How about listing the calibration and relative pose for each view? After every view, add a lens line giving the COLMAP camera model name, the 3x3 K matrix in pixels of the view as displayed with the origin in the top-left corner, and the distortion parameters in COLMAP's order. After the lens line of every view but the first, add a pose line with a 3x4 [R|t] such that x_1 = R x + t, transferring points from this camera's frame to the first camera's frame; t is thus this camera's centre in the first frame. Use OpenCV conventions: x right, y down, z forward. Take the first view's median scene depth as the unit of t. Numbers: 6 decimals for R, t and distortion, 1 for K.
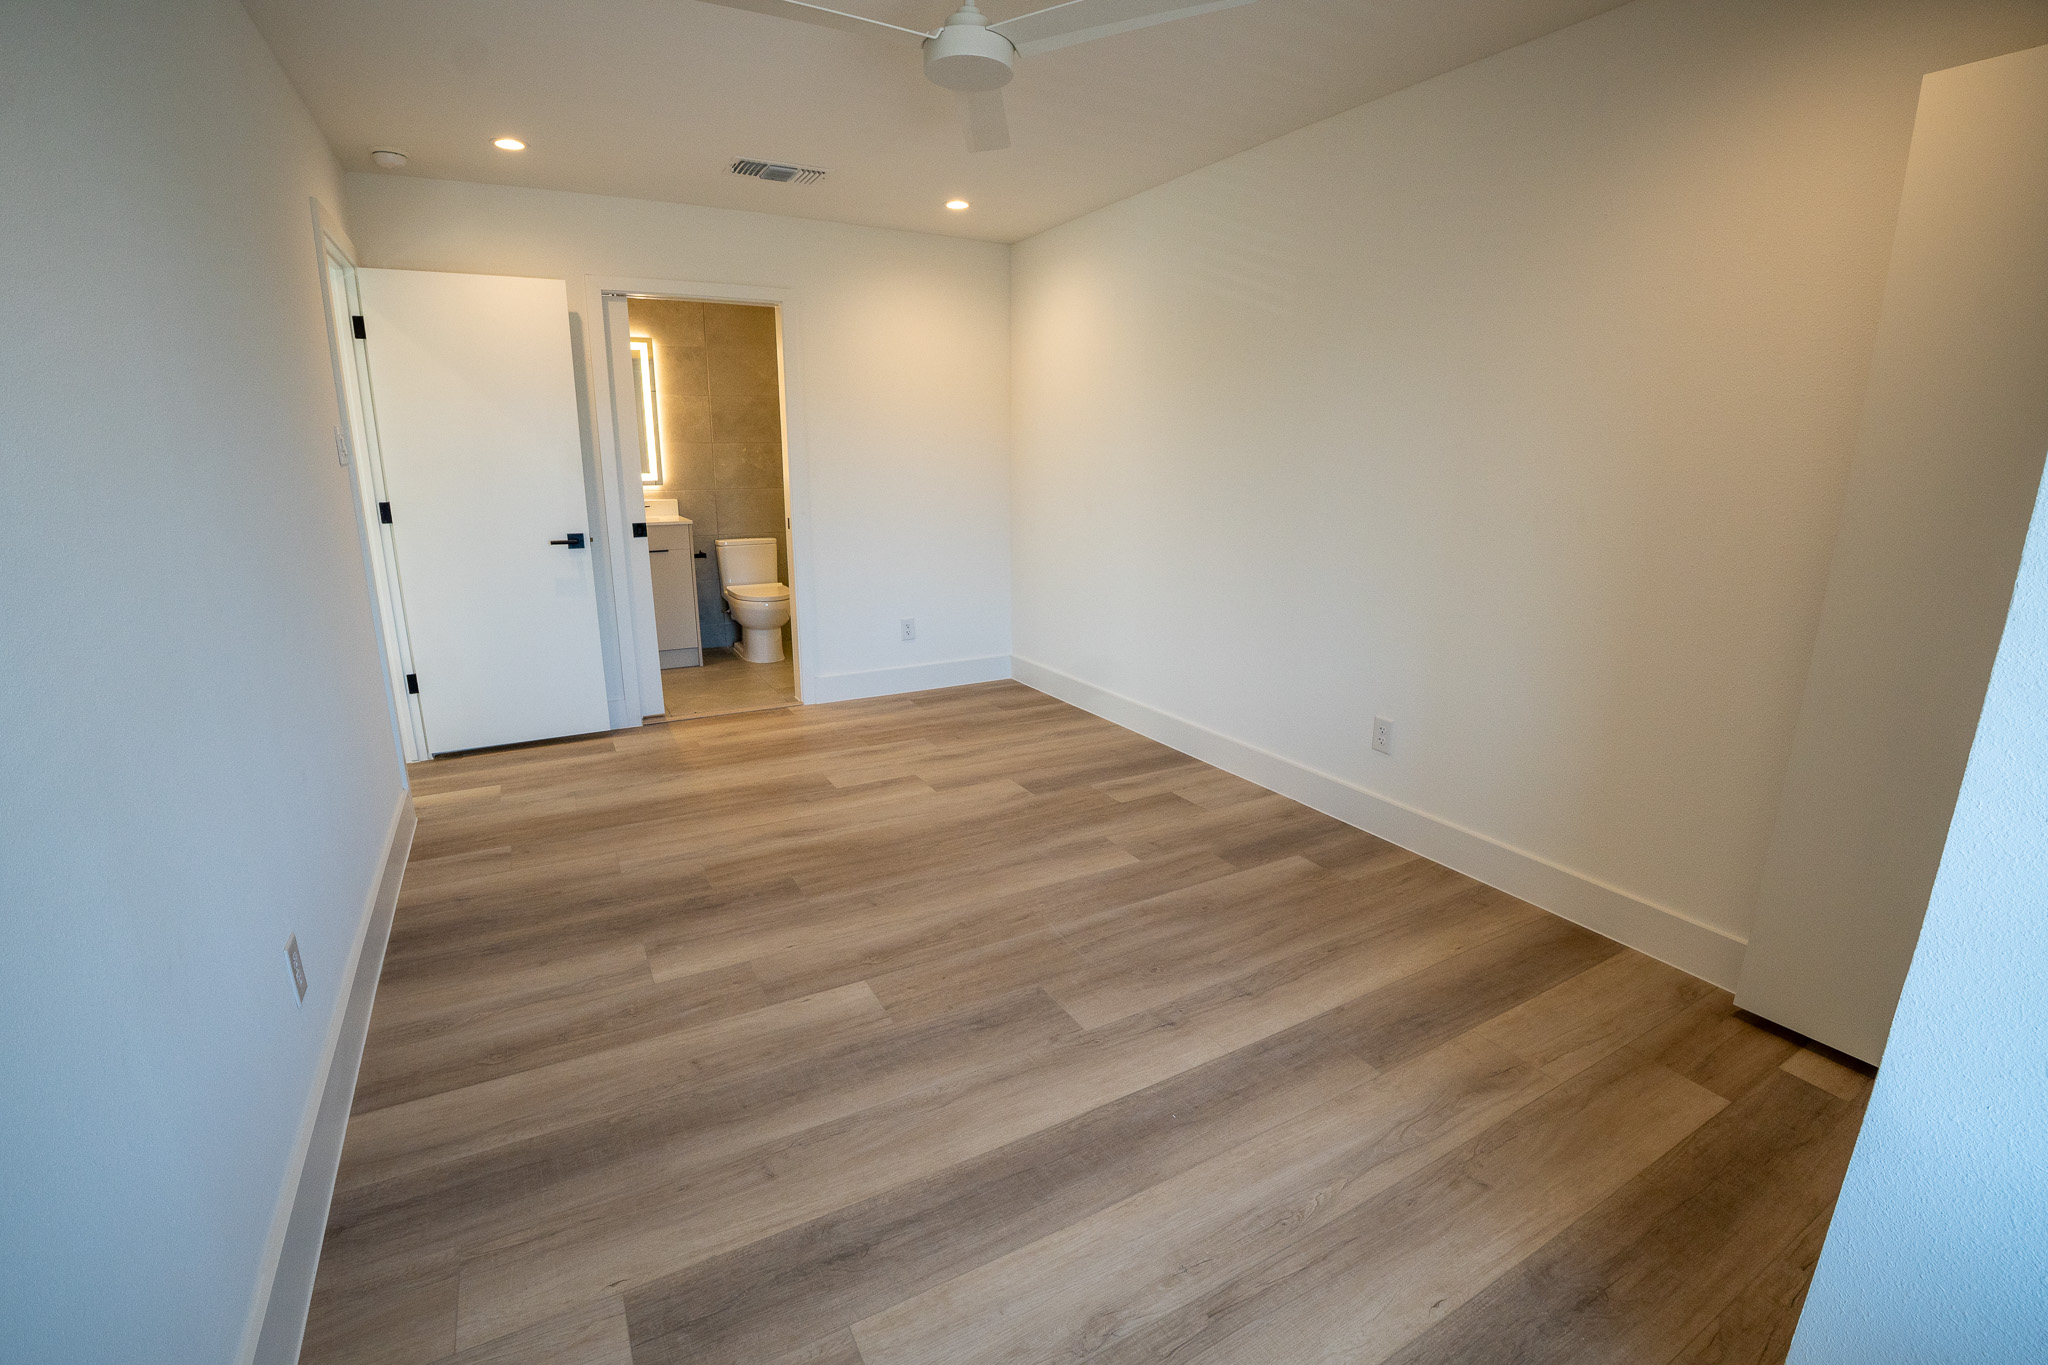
lens RADIAL K [[905.5, 0, 1019.0], [0, 905.5, 680.7], [0, 0, 1]] dist [-0.048848, 0.002605]
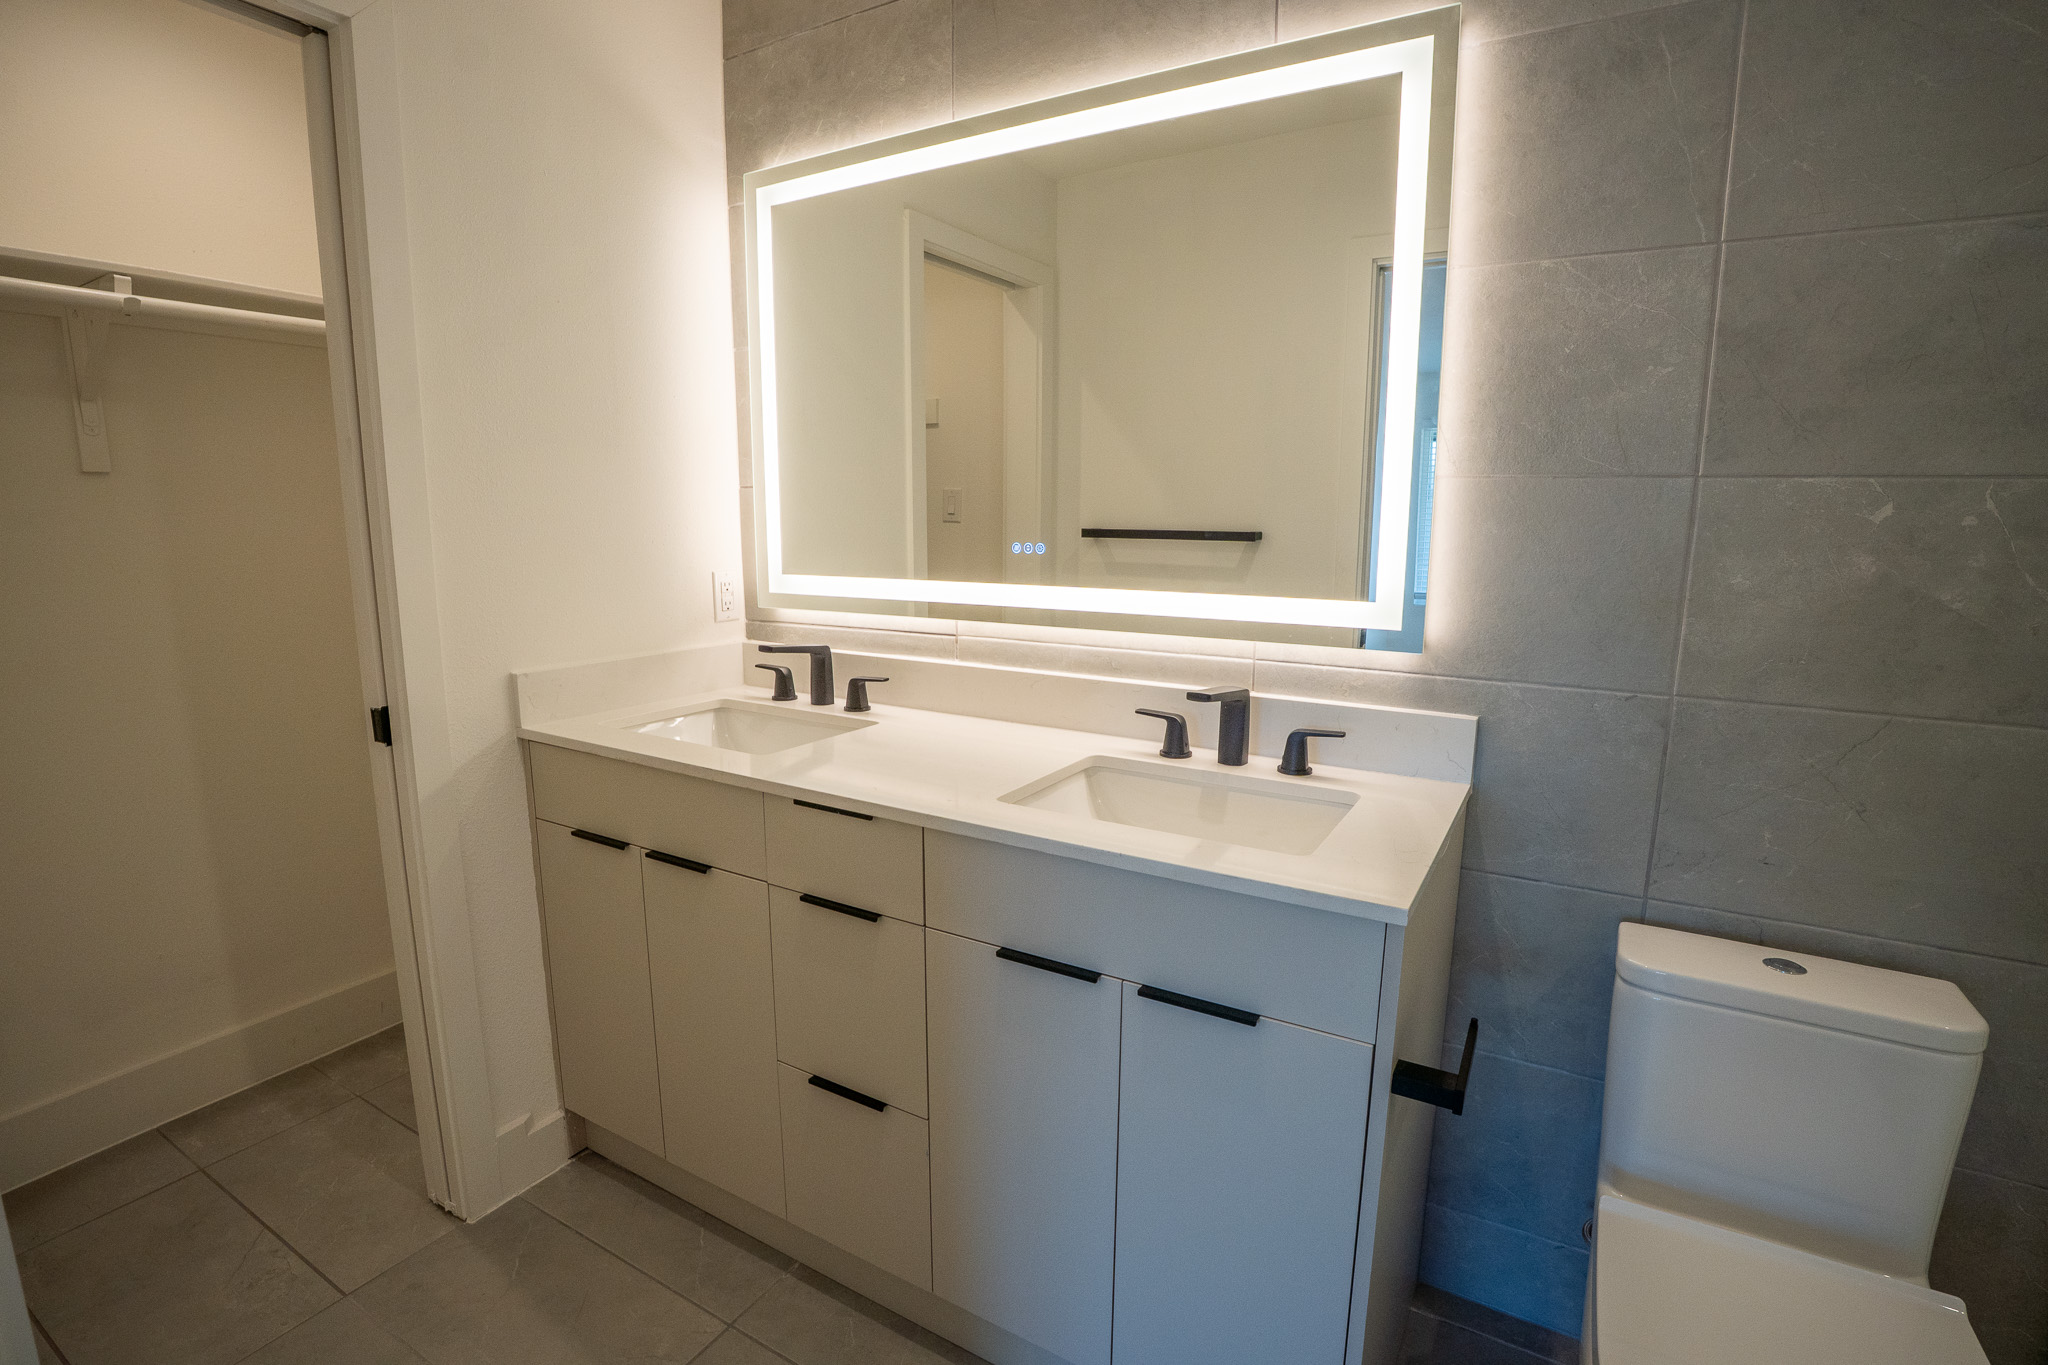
lens RADIAL K [[959.0, 0, 1038.5], [0, 959.0, 685.0], [0, 0, 1]] dist [-0.055372, 0.009375]
pose [[0.511027, 0.154862, -0.845500, -0.355410], [-0.214870, 0.975423, 0.048790, -0.301178], [0.832276, 0.156740, 0.531743, 1.180637]]
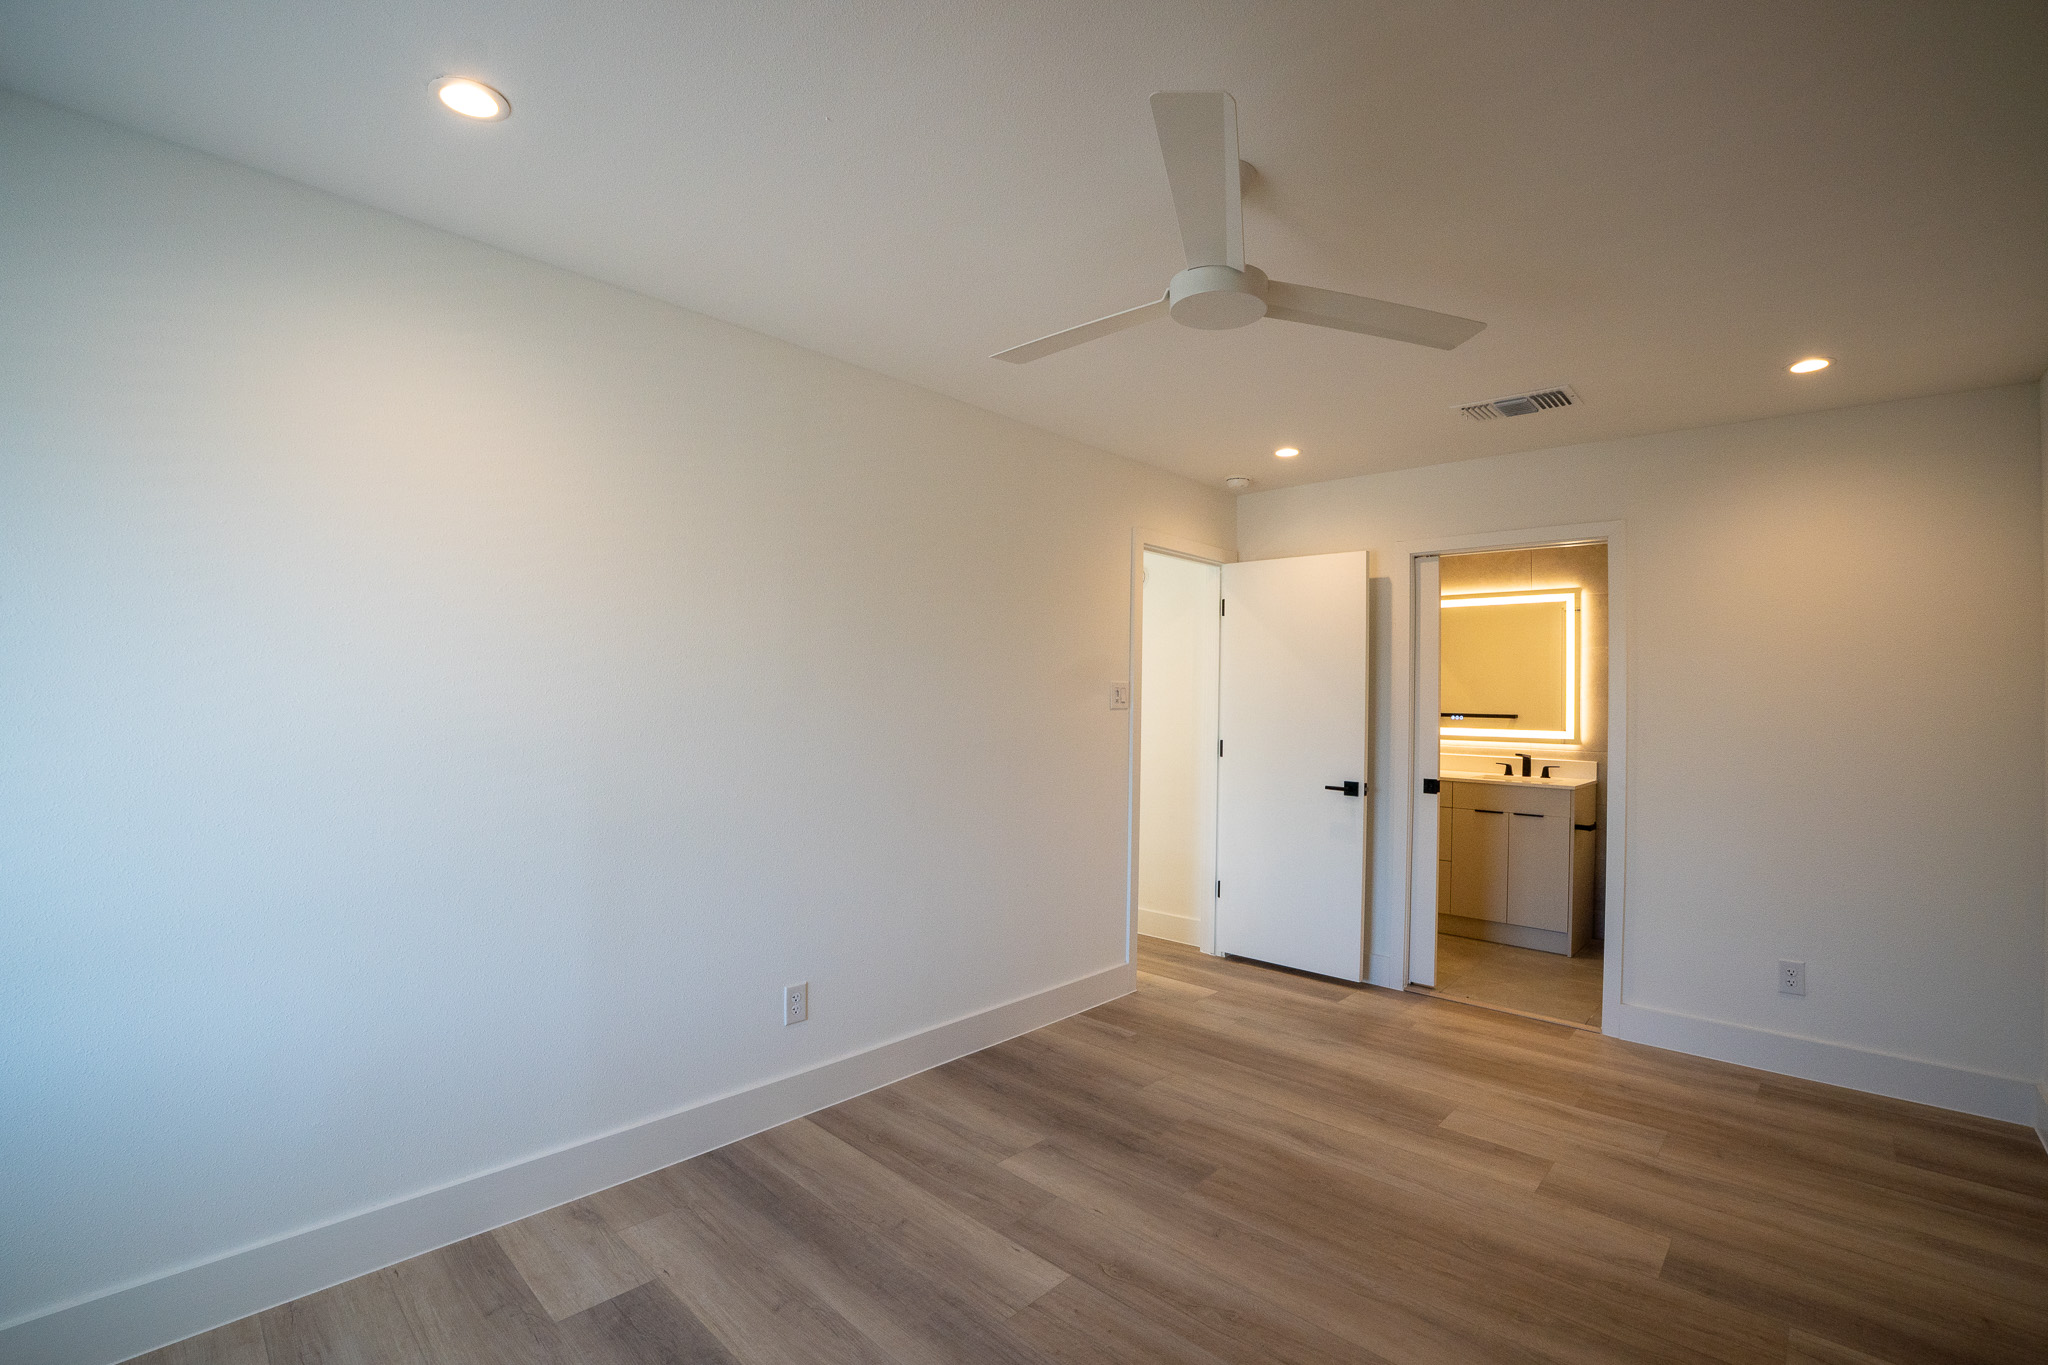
lens RADIAL K [[905.5, 0, 1027.9], [0, 905.5, 690.5], [0, 0, 1]] dist [-0.048848, 0.002605]
pose [[0.307312, -0.006691, -0.951585, 0.408987], [-0.245809, 0.965480, -0.086173, -0.089343], [0.919313, 0.260390, 0.295059, 0.336709]]
